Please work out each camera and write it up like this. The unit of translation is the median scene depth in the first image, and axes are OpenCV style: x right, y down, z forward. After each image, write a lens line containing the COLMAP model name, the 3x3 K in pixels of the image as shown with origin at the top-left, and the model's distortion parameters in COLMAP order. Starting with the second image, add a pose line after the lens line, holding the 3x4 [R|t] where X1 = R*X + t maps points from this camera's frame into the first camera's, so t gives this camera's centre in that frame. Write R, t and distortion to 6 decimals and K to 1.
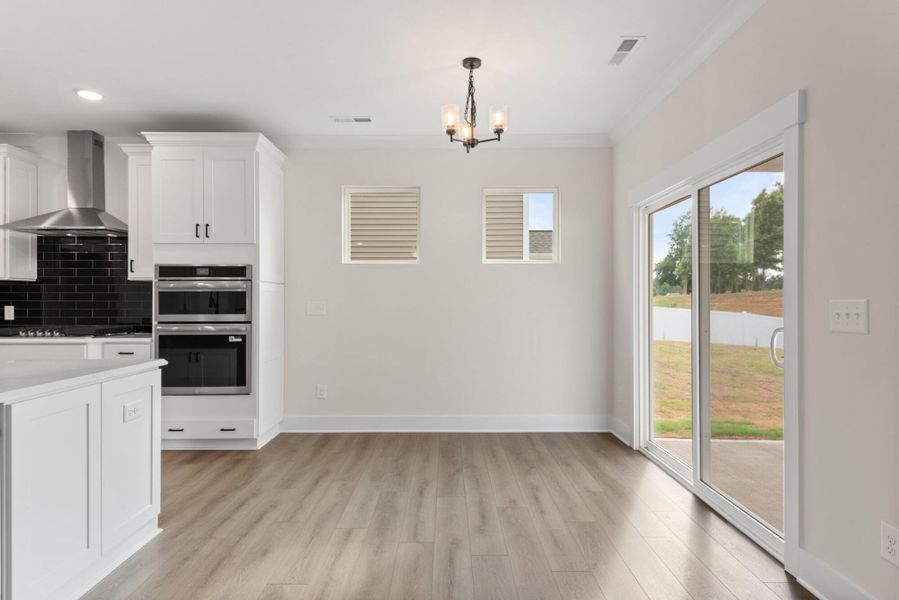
lens RADIAL K [[436.8, 0, 454.7], [0, 436.8, 293.7], [0, 0, 1]] dist [0.026572, 0.000017]
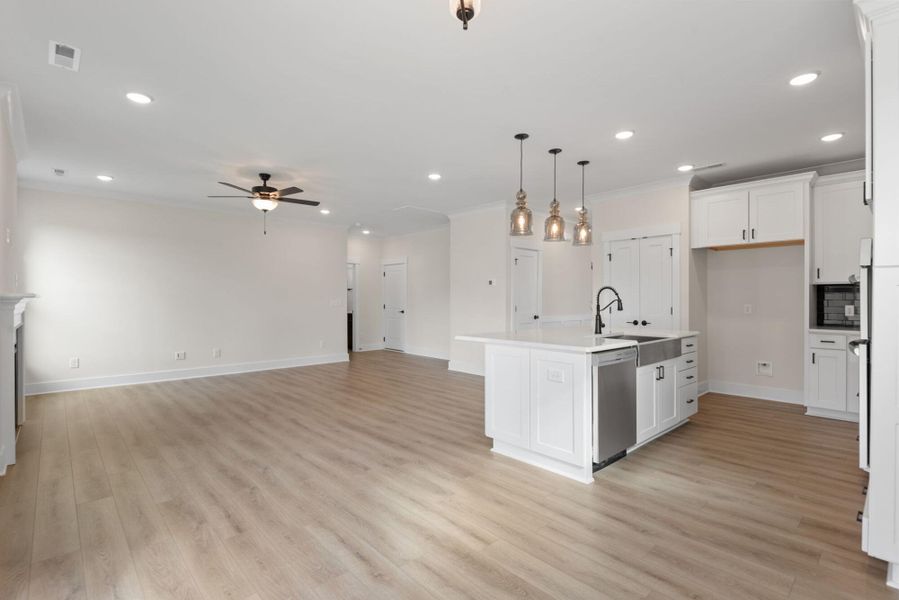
lens RADIAL K [[436.8, 0, 454.9], [0, 436.8, 298.5], [0, 0, 1]] dist [0.026572, 0.000017]
pose [[-0.722603, 0.006154, -0.691236, 0.459839], [0.016056, 0.999840, -0.007883, 0.011520], [0.691077, -0.016795, -0.722586, 1.612498]]
